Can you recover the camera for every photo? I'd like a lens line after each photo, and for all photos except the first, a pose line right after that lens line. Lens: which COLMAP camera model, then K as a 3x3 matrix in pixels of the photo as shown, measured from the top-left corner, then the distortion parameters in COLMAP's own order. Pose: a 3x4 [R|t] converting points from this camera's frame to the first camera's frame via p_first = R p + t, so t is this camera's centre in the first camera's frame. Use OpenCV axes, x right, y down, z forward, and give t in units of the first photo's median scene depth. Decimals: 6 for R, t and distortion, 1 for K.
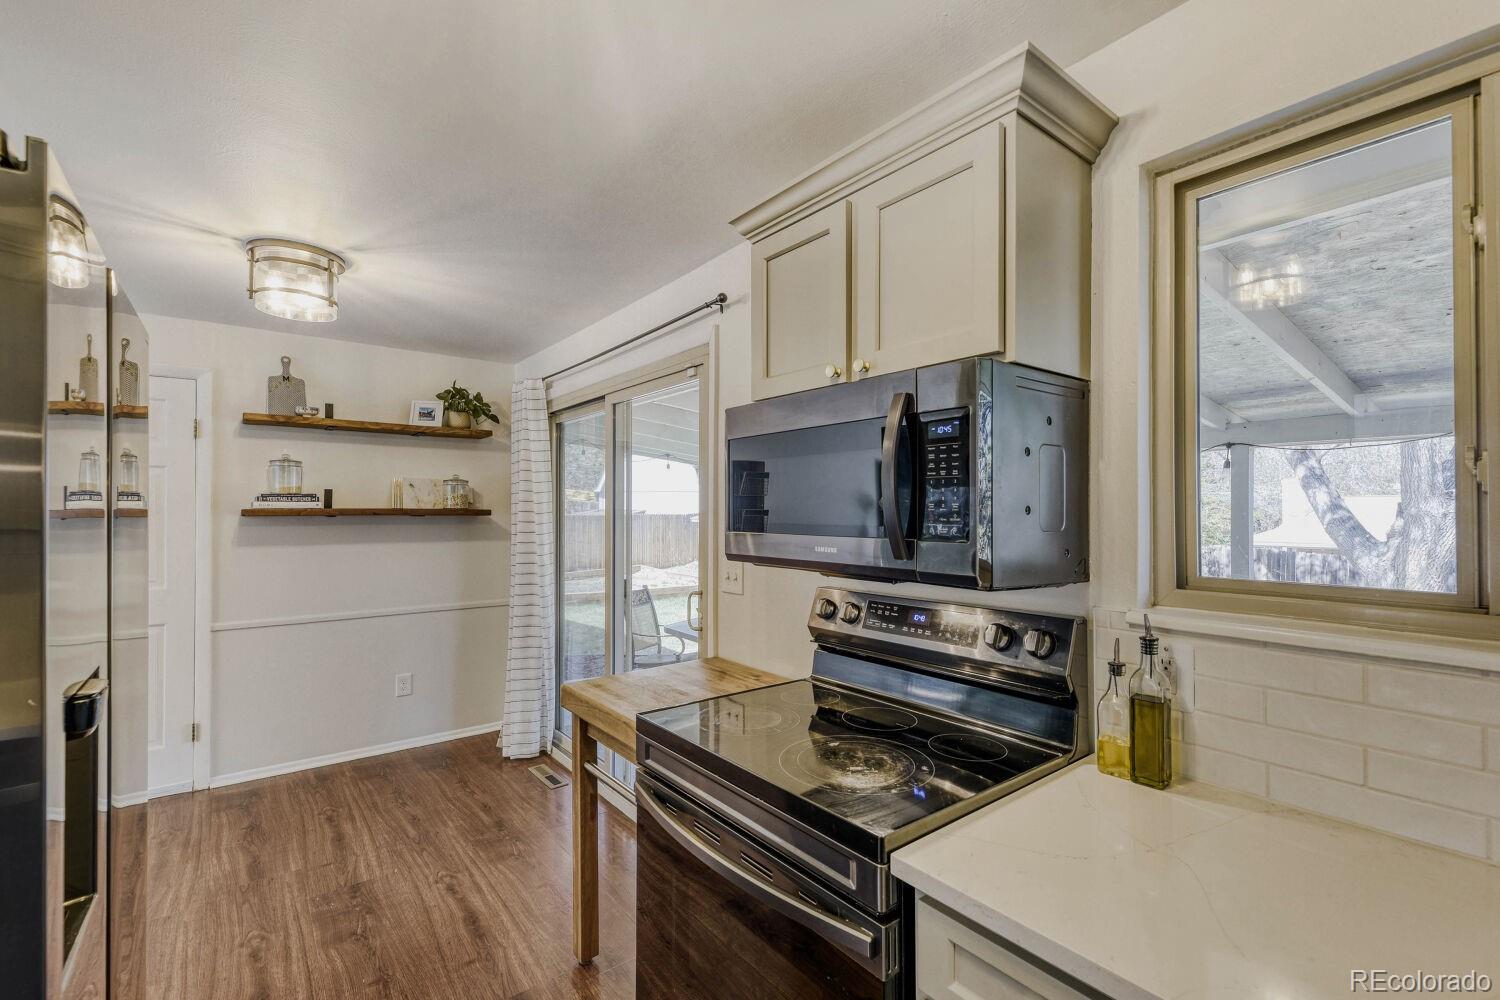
lens RADIAL K [[659.1, 0, 745.9], [0, 659.1, 508.8], [0, 0, 1]] dist [0.004209, -0.001242]
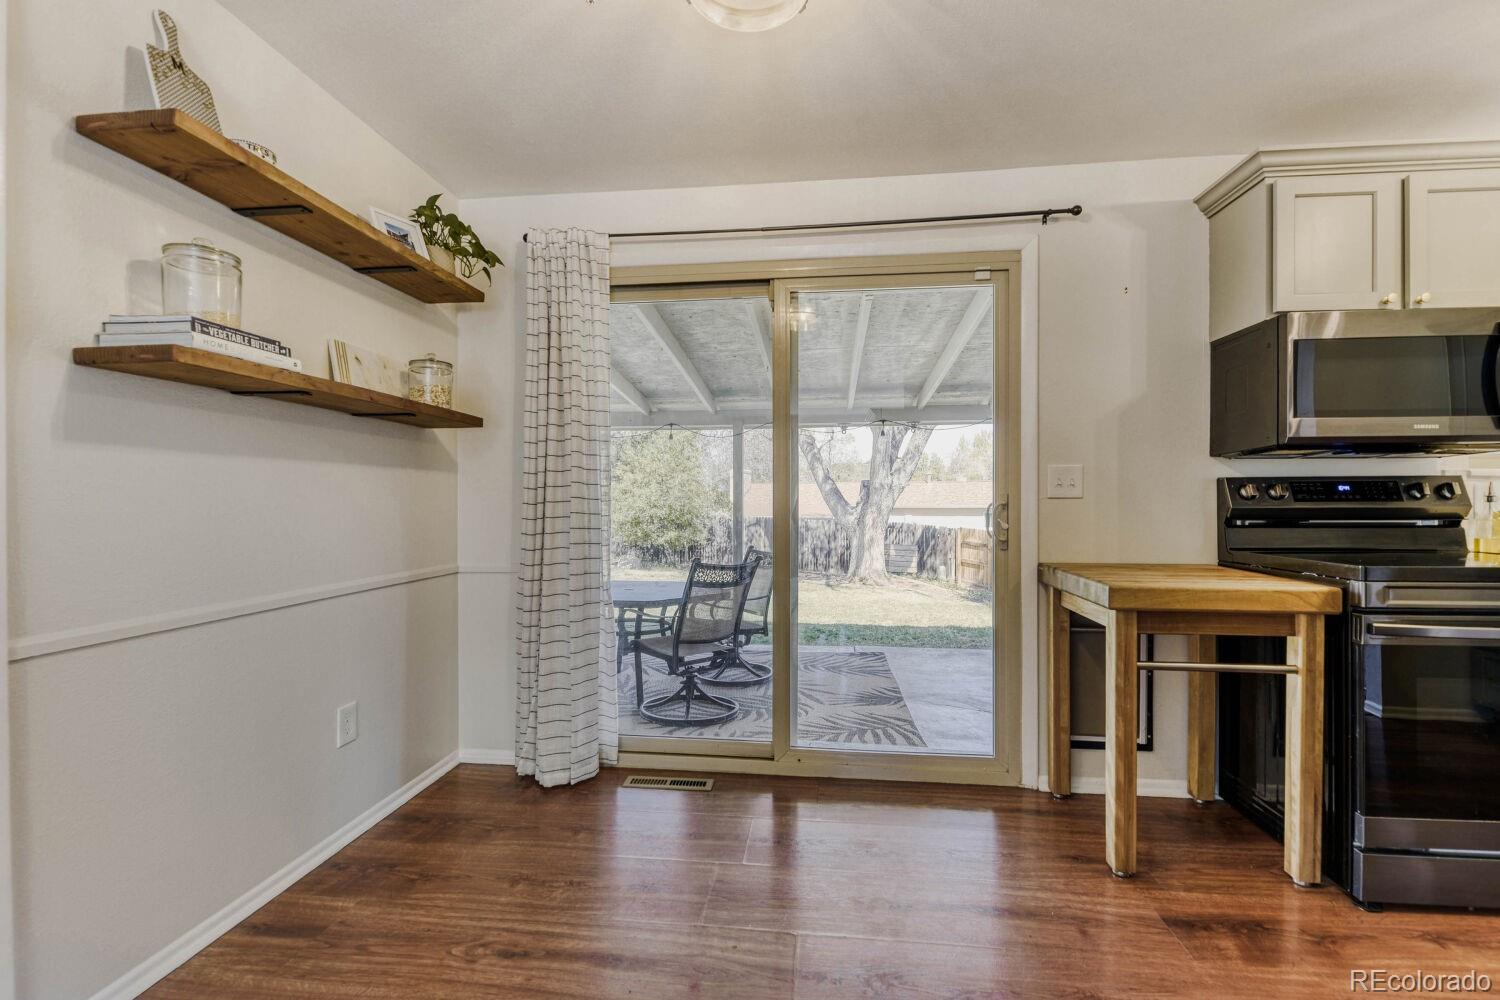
lens RADIAL K [[650.0, 0, 757.6], [0, 650.0, 501.7], [0, 0, 1]] dist [-0.001407, 0.000265]
pose [[0.698904, -0.002710, 0.715210, -1.712282], [-0.003945, 0.999963, 0.007645, 0.200839], [-0.715204, -0.008164, 0.698868, 0.987291]]
